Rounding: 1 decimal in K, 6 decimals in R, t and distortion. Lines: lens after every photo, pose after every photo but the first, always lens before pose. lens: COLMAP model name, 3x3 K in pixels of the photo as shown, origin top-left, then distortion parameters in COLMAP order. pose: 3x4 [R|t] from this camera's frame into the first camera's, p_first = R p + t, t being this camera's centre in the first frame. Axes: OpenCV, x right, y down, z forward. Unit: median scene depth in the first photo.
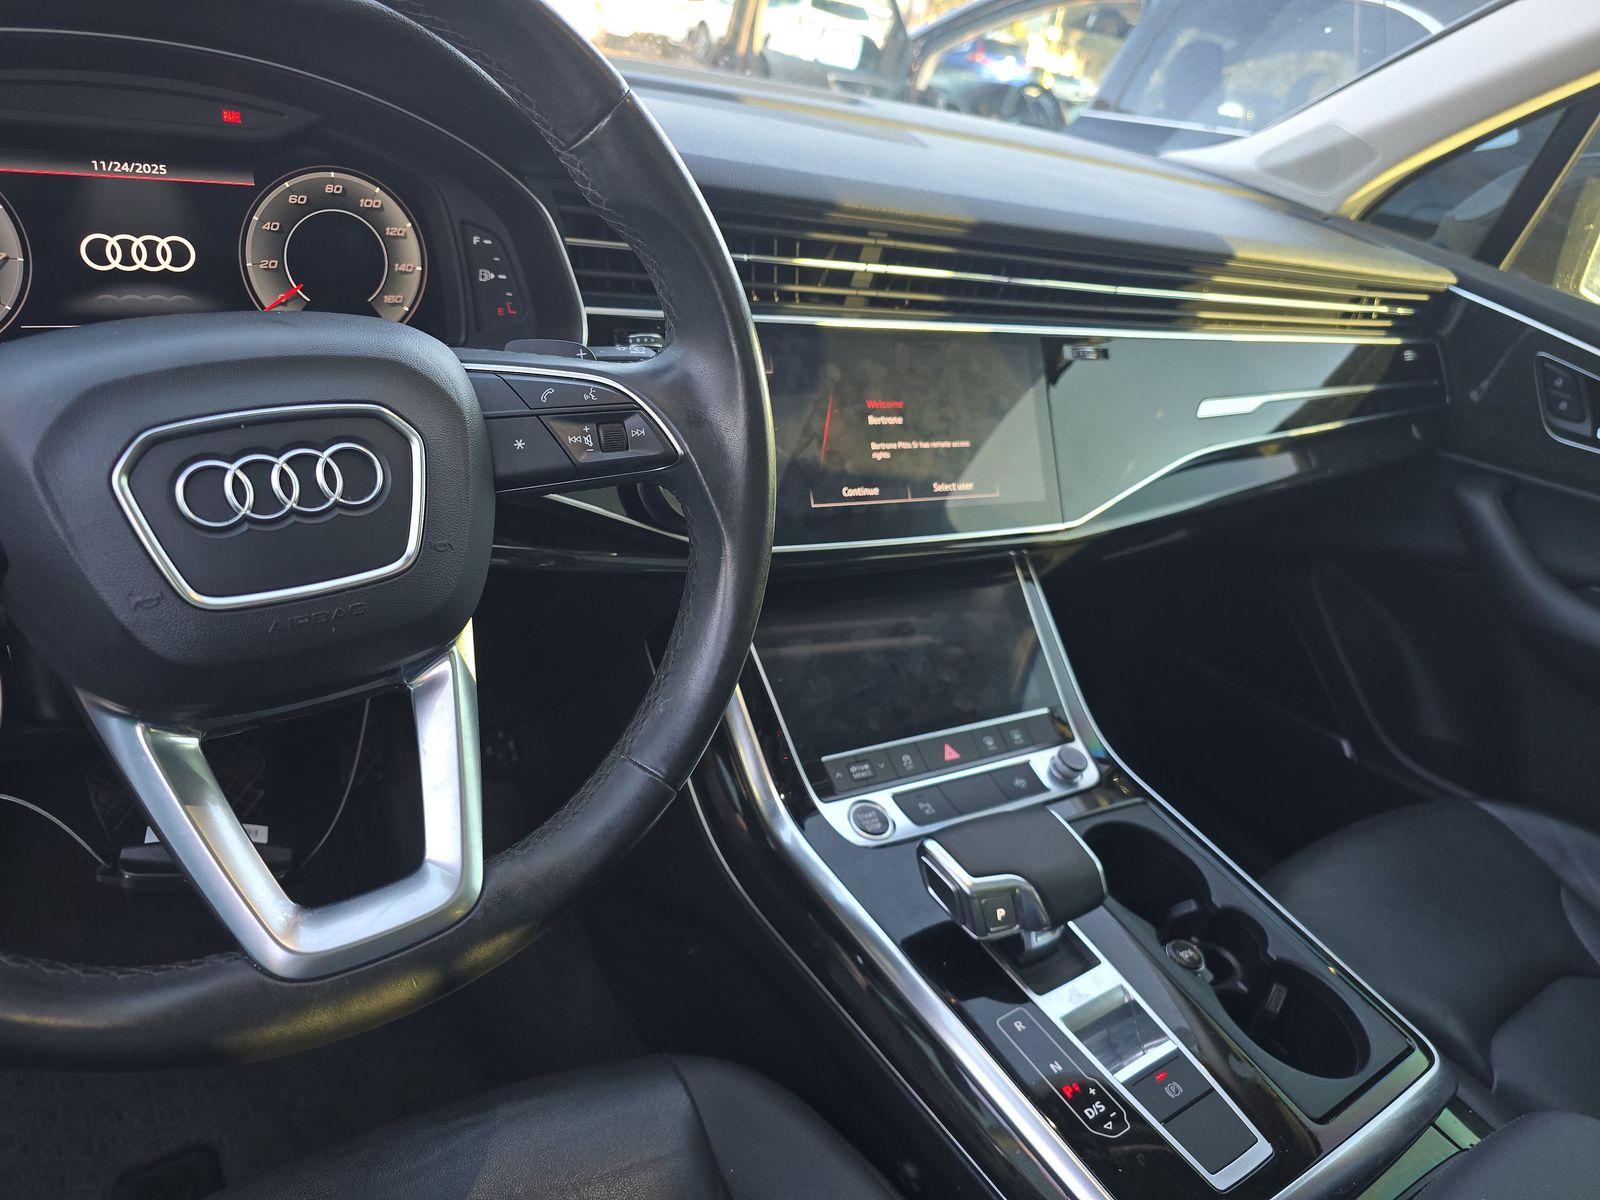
lens RADIAL K [[1133.2, 0, 796.3], [0, 1133.2, 594.6], [0, 0, 1]] dist [0.040458, -0.041601]
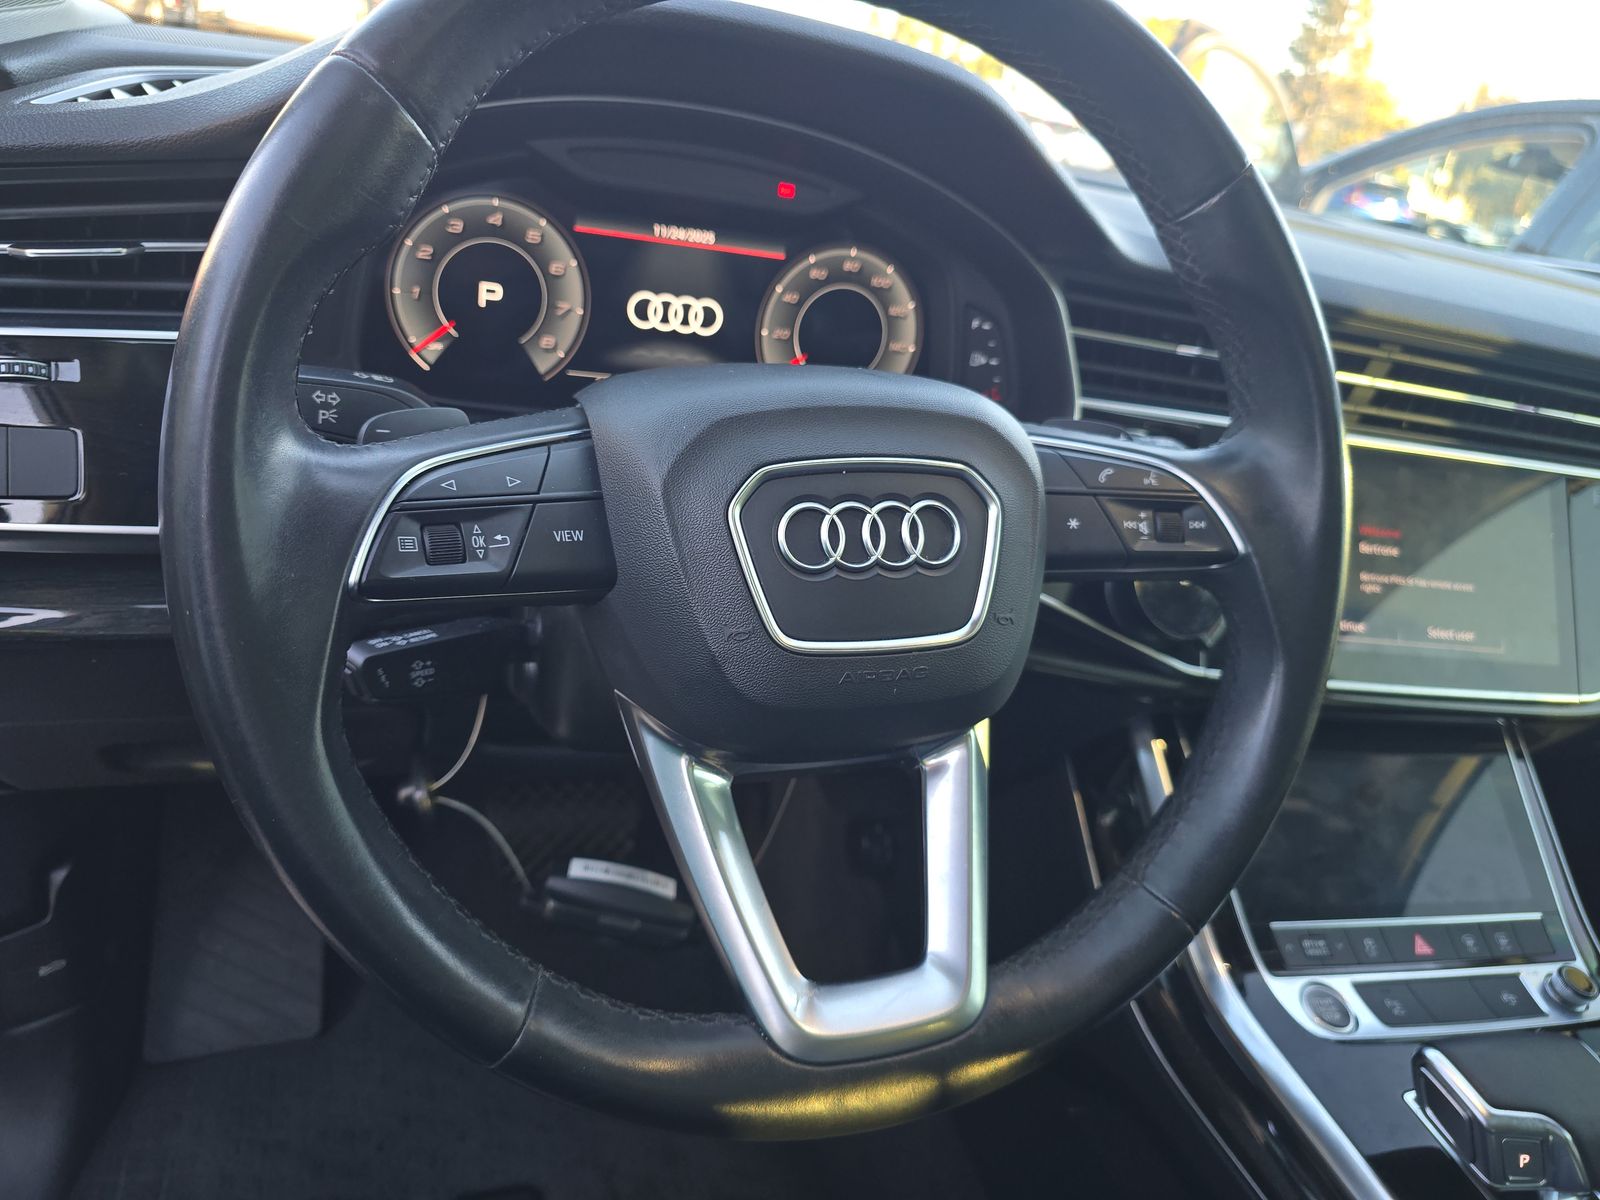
lens RADIAL K [[1133.2, 0, 773.4], [0, 1133.2, 589.7], [0, 0, 1]] dist [0.040458, -0.041601]
pose [[0.959206, 0.120150, -0.255906, -0.167852], [-0.146455, 0.985448, -0.086278, 0.026994], [0.241816, 0.120237, 0.962844, 0.035468]]
